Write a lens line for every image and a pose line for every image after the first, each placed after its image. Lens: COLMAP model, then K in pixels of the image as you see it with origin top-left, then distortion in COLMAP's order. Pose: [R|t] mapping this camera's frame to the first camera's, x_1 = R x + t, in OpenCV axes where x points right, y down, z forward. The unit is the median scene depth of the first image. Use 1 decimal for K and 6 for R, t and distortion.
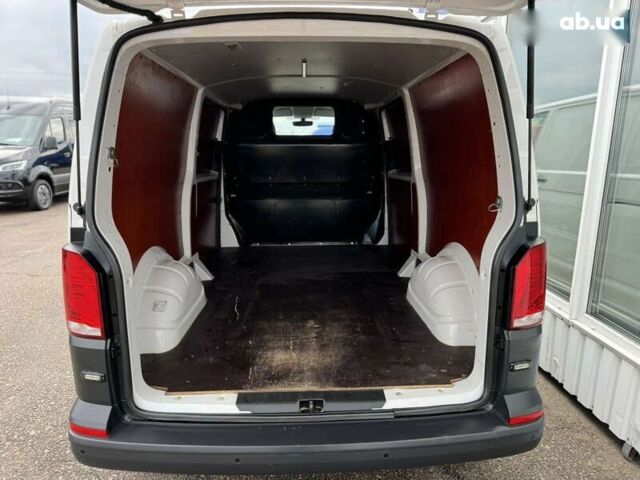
lens RADIAL K [[459.4, 0, 311.9], [0, 459.4, 259.4], [0, 0, 1]] dist [0.023843, -0.004959]
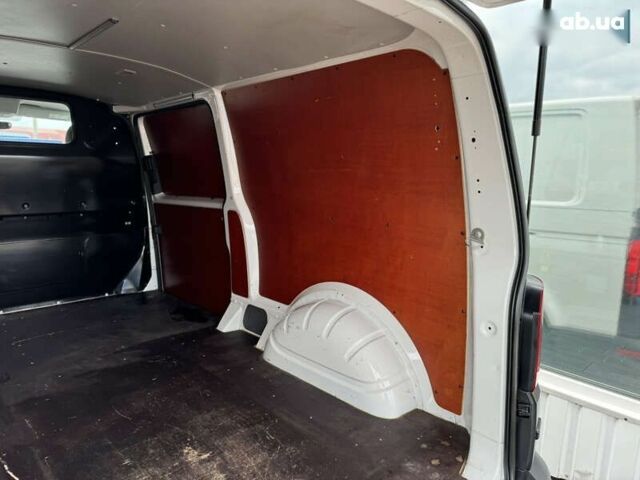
lens RADIAL K [[462.5, 0, 323.6], [0, 462.5, 251.3], [0, 0, 1]] dist [0.002212, -0.005963]
pose [[0.744090, -0.102178, 0.660219, -0.191084], [0.141428, 0.989929, -0.006188, -0.072554], [-0.652938, 0.097978, 0.751047, 0.327904]]
